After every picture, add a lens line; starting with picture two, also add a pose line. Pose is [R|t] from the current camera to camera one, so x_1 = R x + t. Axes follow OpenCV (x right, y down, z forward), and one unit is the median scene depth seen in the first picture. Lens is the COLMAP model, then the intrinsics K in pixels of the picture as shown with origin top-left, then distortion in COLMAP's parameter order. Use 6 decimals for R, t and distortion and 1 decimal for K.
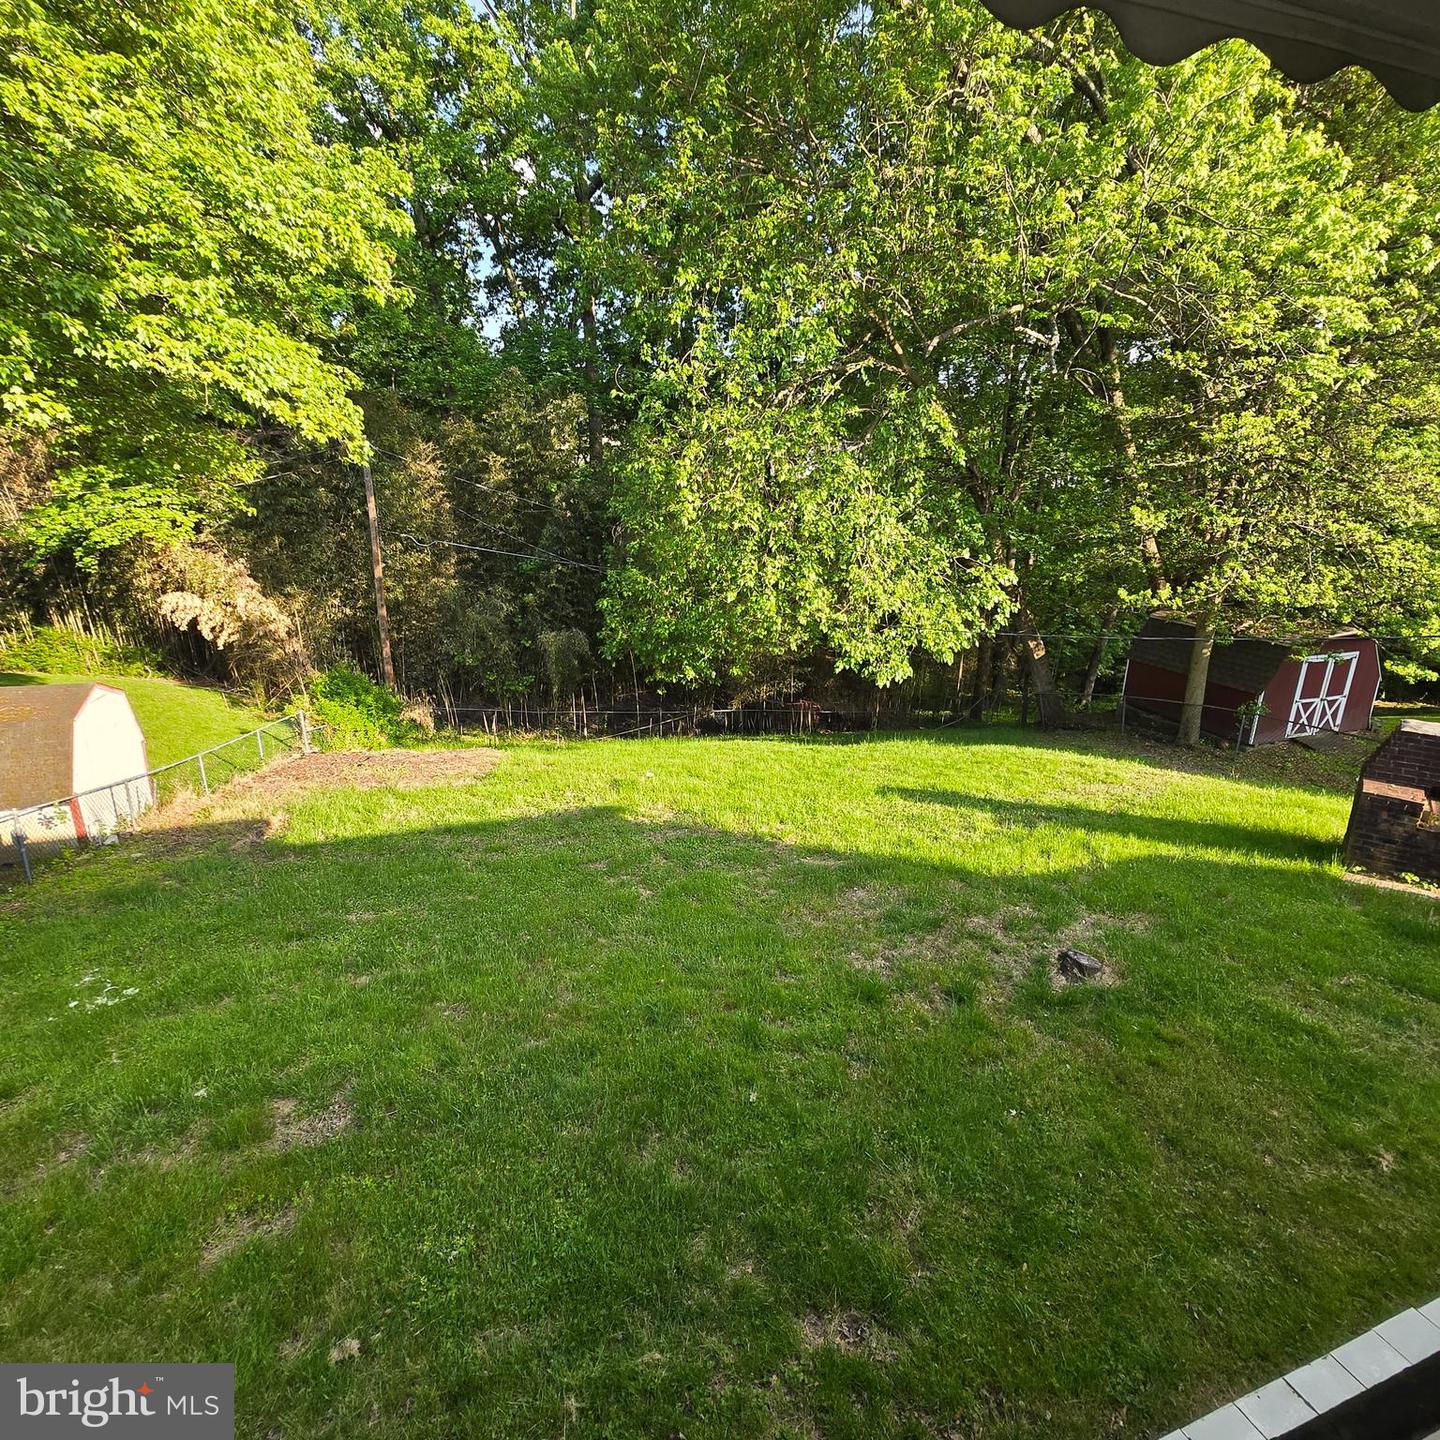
lens RADIAL K [[763.2, 0, 722.4], [0, 763.2, 722.4], [0, 0, 1]] dist [-0.000947, 0.000804]
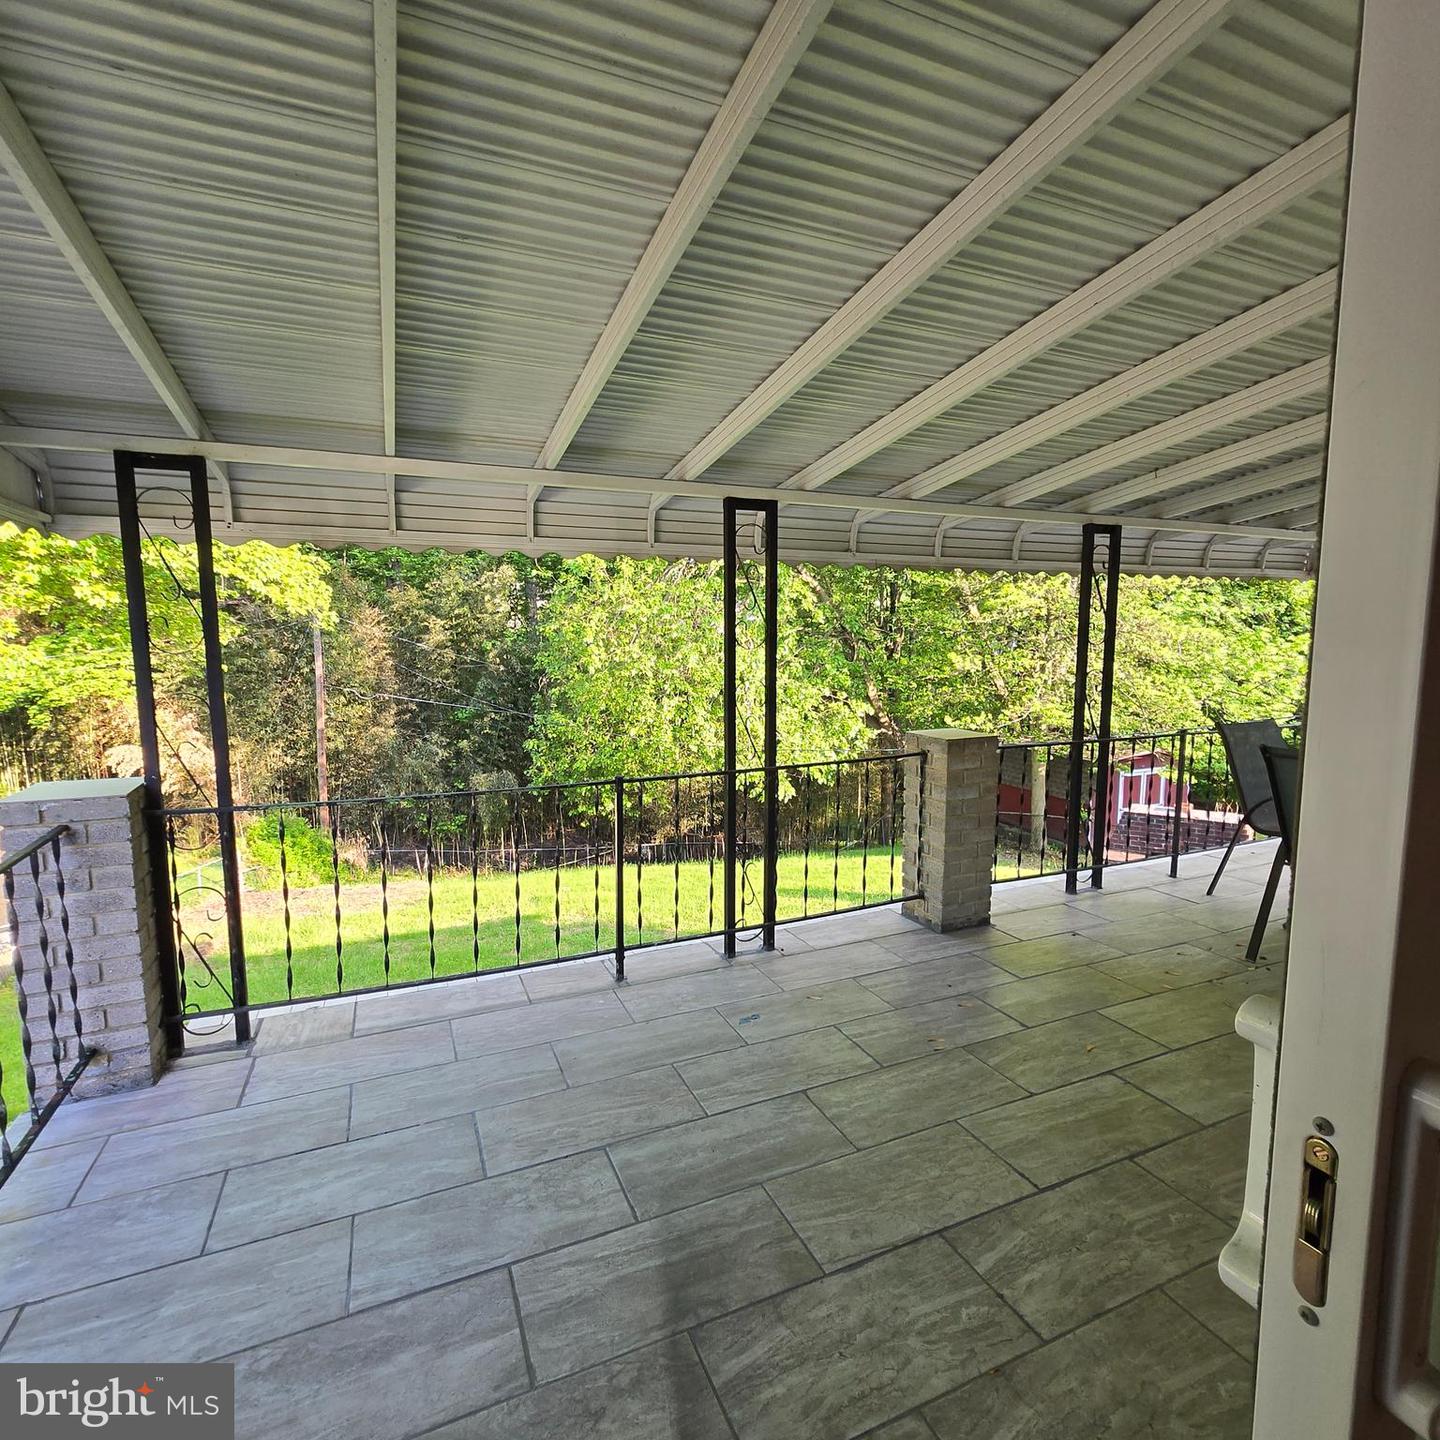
lens RADIAL K [[763.2, 0, 722.4], [0, 763.2, 722.4], [0, 0, 1]] dist [-0.000947, 0.000804]
pose [[0.996625, -0.023132, 0.078766, 0.034037], [0.037973, 0.980562, -0.192501, 0.034788], [-0.072782, 0.194842, 0.978131, -0.109310]]
